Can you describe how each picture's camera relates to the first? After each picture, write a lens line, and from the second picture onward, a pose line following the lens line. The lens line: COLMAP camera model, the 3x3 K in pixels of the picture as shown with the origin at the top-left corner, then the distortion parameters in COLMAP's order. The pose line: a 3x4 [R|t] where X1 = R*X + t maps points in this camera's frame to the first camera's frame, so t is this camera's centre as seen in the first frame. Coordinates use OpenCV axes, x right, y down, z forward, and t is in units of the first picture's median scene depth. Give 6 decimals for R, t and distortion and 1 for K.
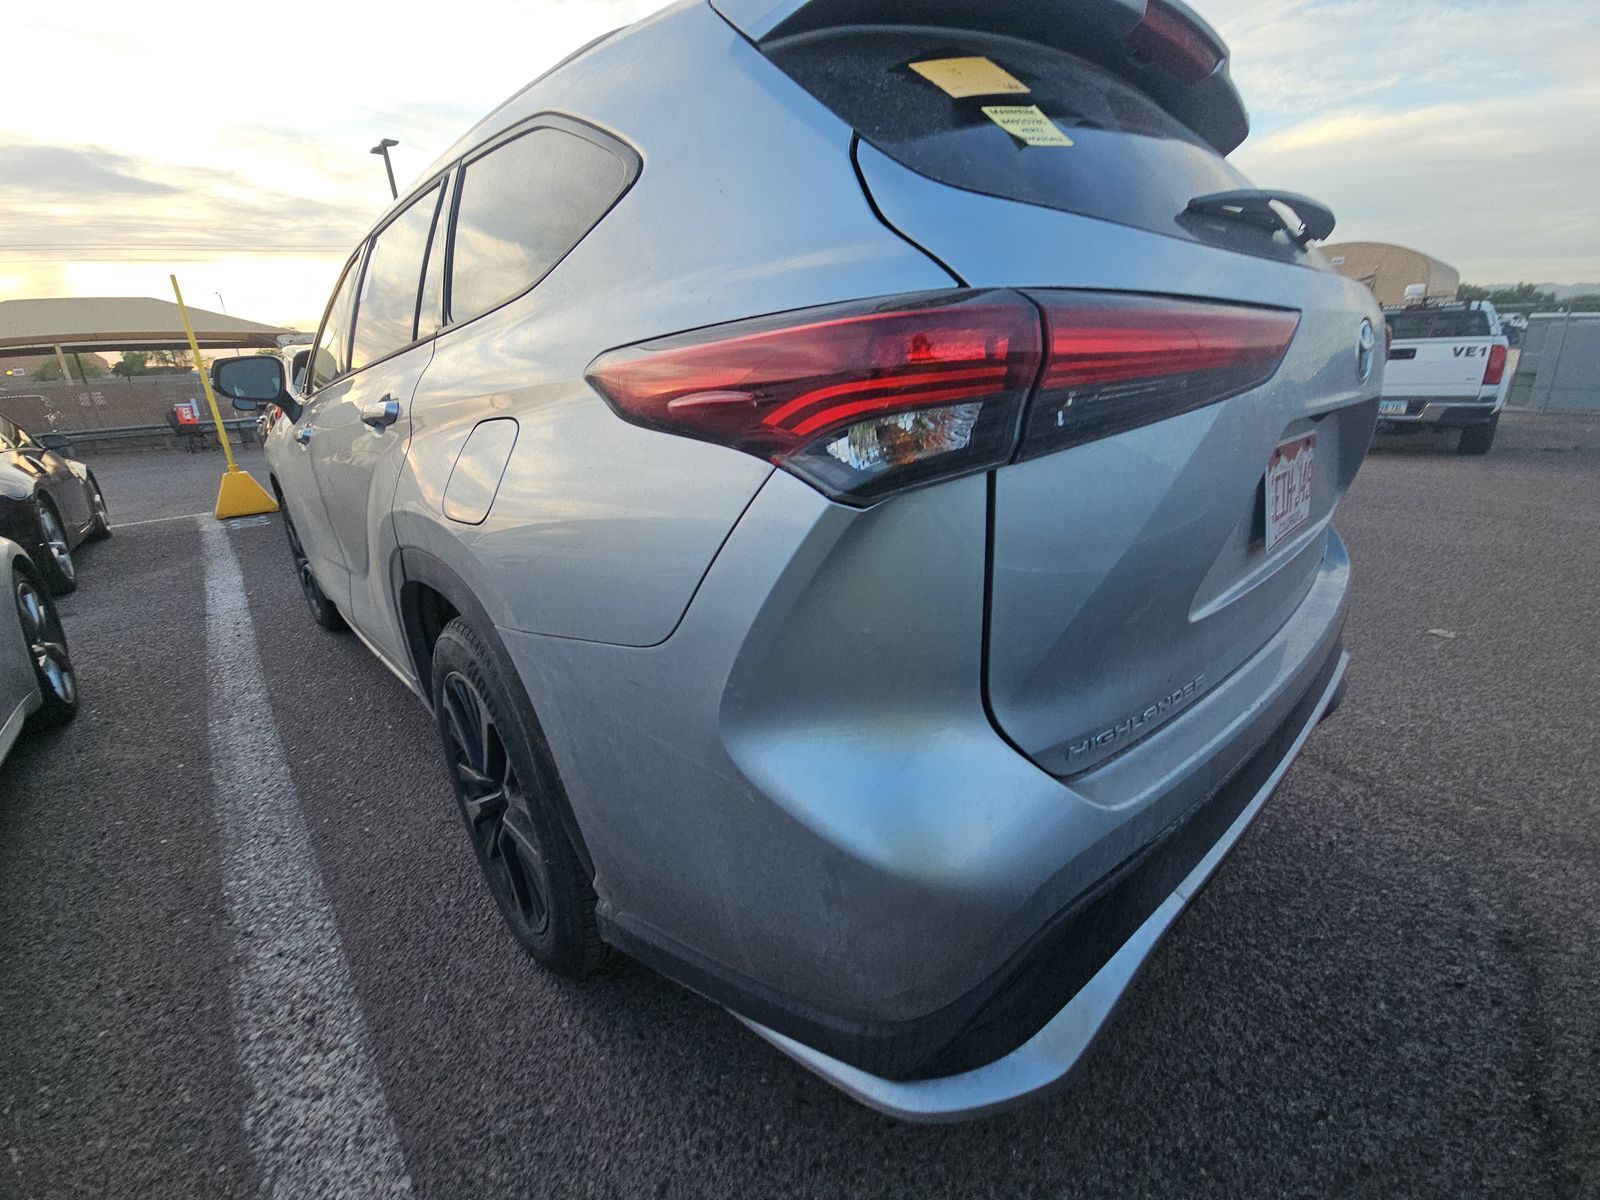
lens RADIAL K [[641.7, 0, 805.4], [0, 641.7, 586.9], [0, 0, 1]] dist [-0.003382, -0.002144]
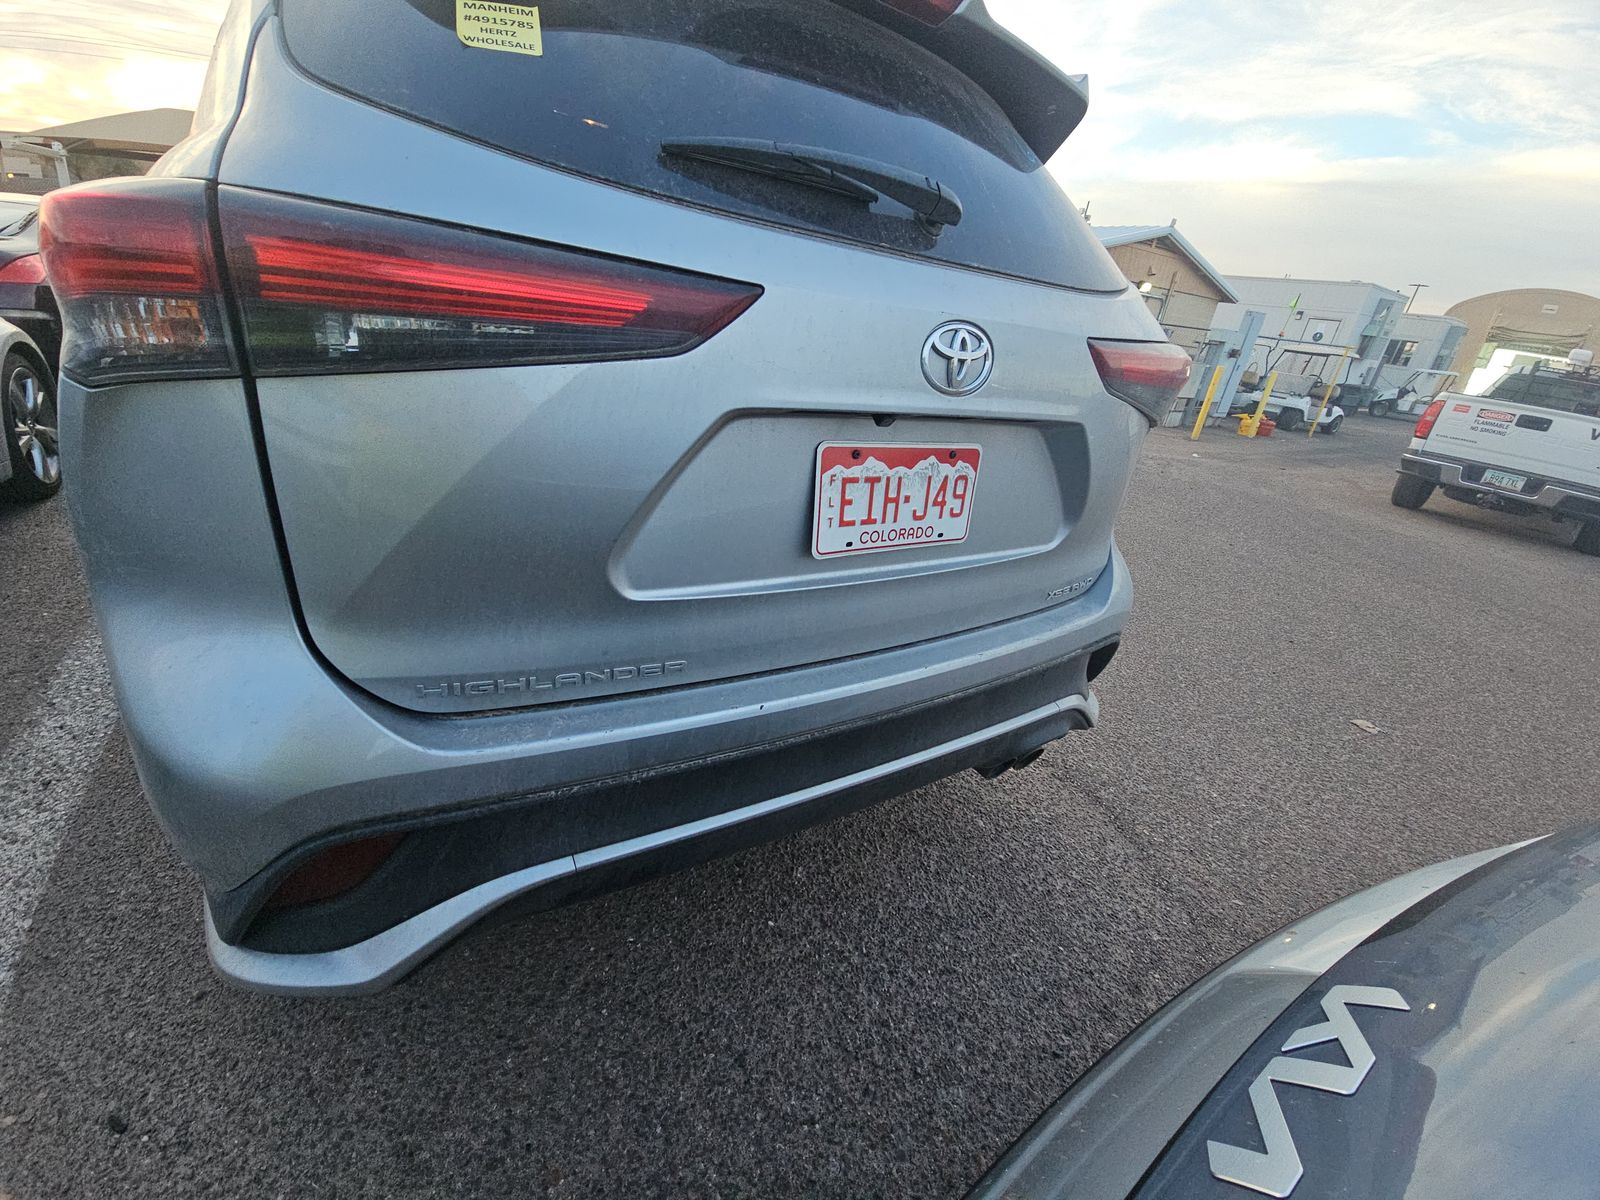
lens RADIAL K [[641.7, 0, 810.6], [0, 641.7, 589.8], [0, 0, 1]] dist [-0.003382, -0.002144]
pose [[0.969707, 0.225152, -0.094740, 0.593546], [-0.216237, 0.971628, 0.095814, -0.068084], [0.113625, -0.072425, 0.990880, 0.048044]]
